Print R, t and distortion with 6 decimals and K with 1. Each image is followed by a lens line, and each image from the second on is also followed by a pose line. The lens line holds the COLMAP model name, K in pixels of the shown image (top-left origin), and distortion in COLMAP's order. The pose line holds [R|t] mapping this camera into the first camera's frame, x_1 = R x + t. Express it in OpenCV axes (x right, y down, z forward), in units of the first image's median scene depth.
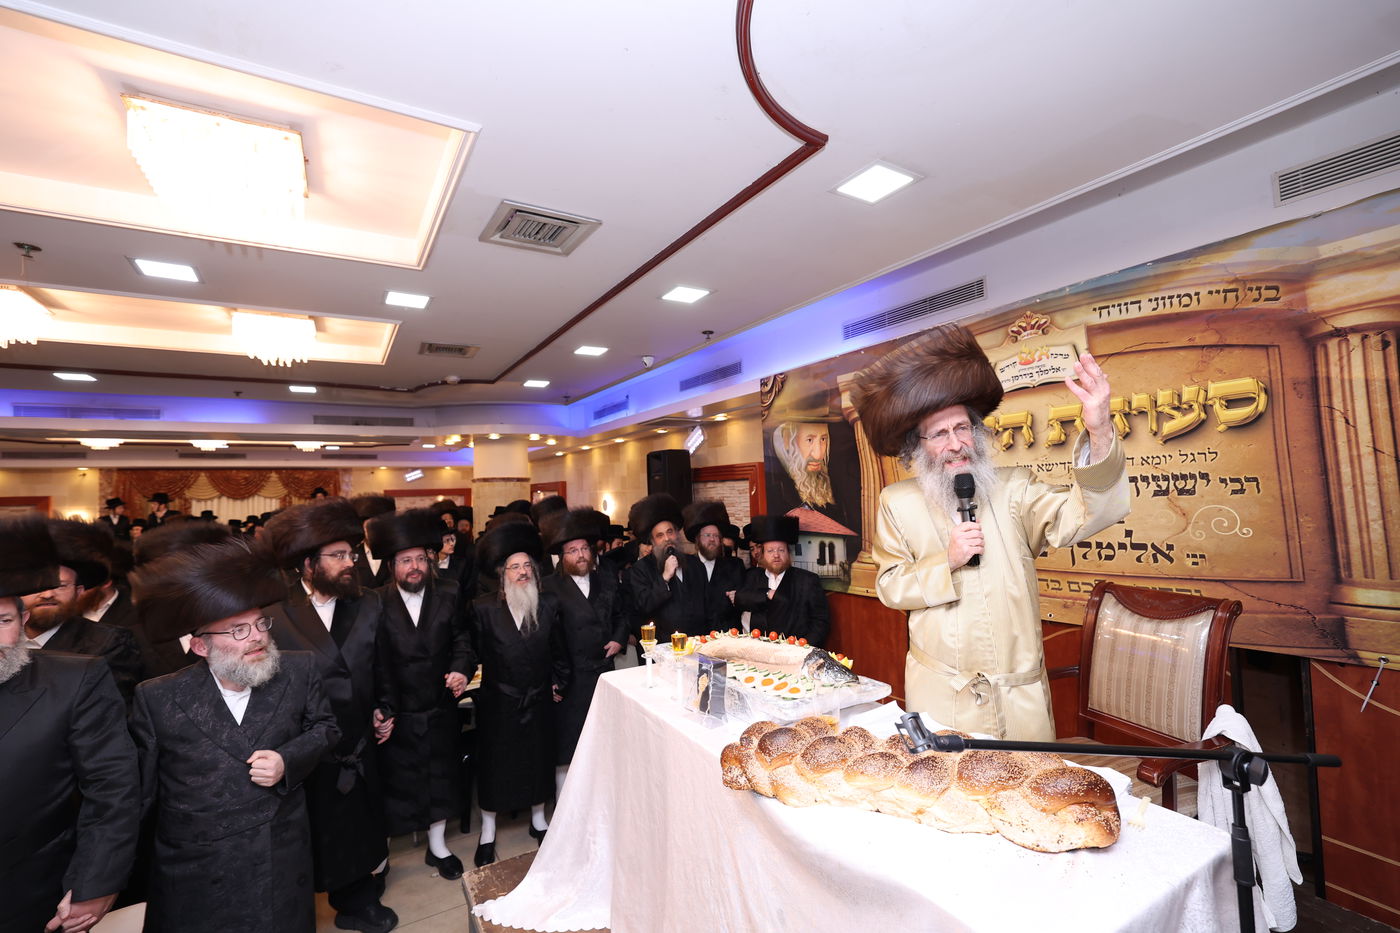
lens RADIAL K [[603.0, 0, 684.7], [0, 603.0, 462.1], [0, 0, 1]] dist [-0.041513, 0.014671]
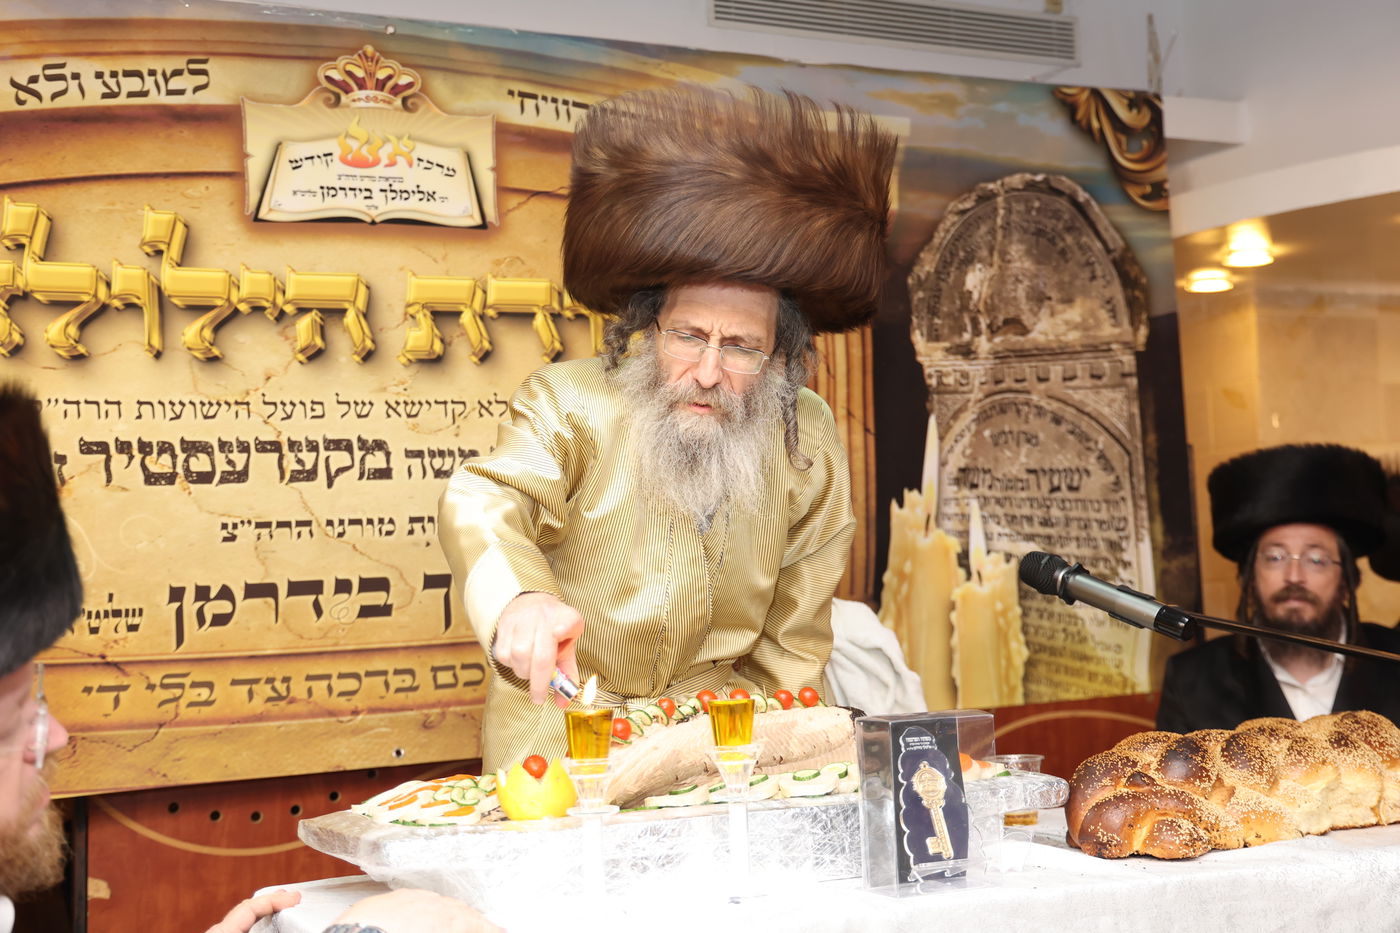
lens RADIAL K [[1836.0, 0, 726.4], [0, 1836.0, 461.9], [0, 0, 1]] dist [0.116723, 0.062126]
pose [[0.082413, 0.115054, 0.989935, -0.852125], [-0.007564, 0.993357, -0.114822, 0.242103], [-0.996570, 0.001975, 0.082736, 0.781660]]
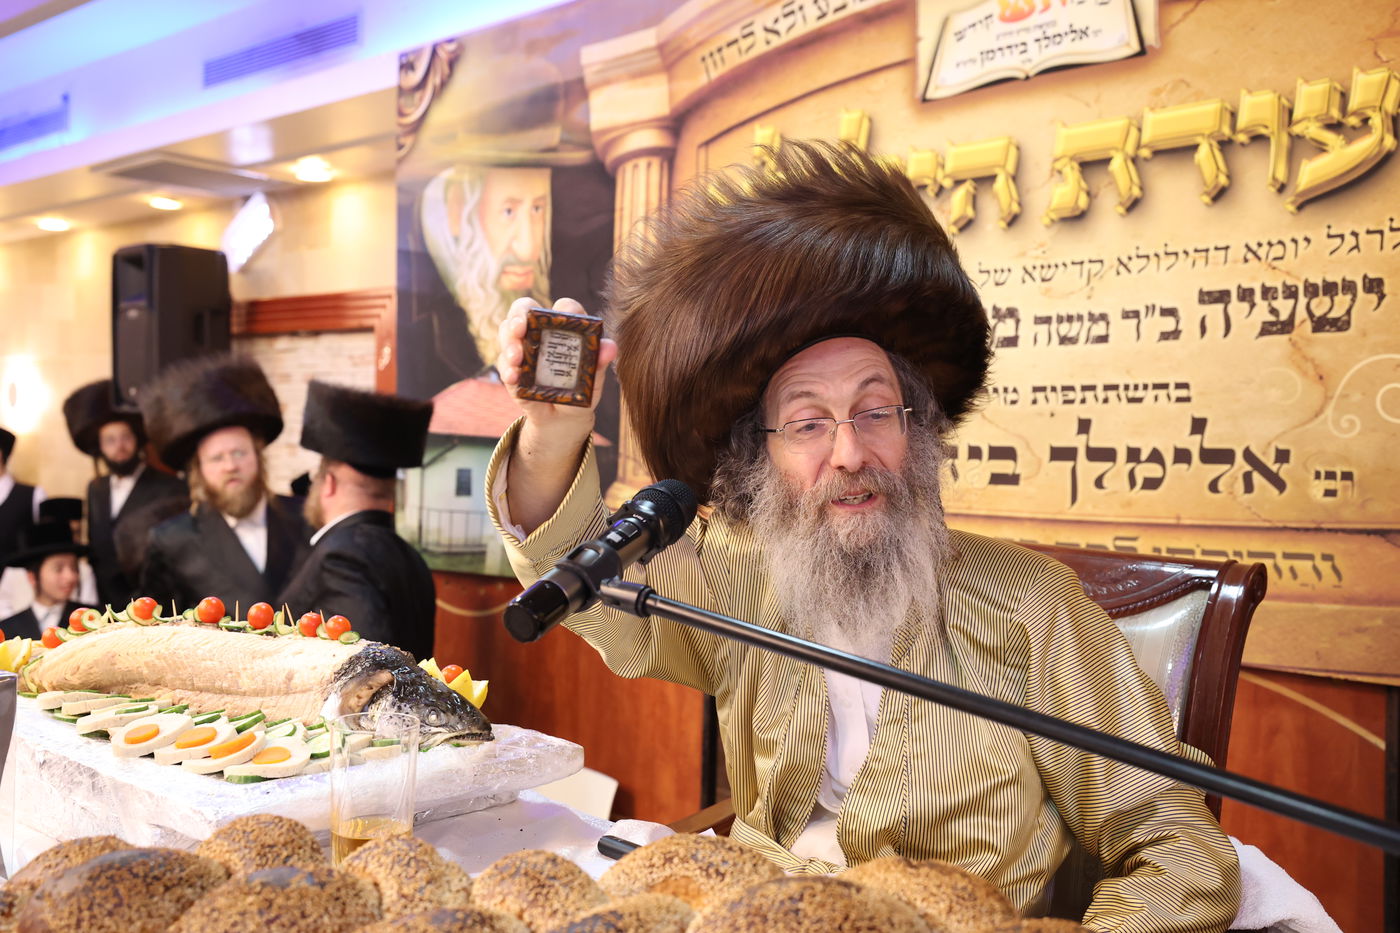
lens RADIAL K [[1326.5, 0, 680.7], [0, 1326.5, 471.1], [0, 0, 1]] dist [0.023150, 0.105390]
pose [[0.956391, 0.038885, 0.289489, 0.122043], [-0.063307, 0.995136, 0.075477, 0.112083], [-0.285146, -0.090512, 0.954201, 0.195698]]
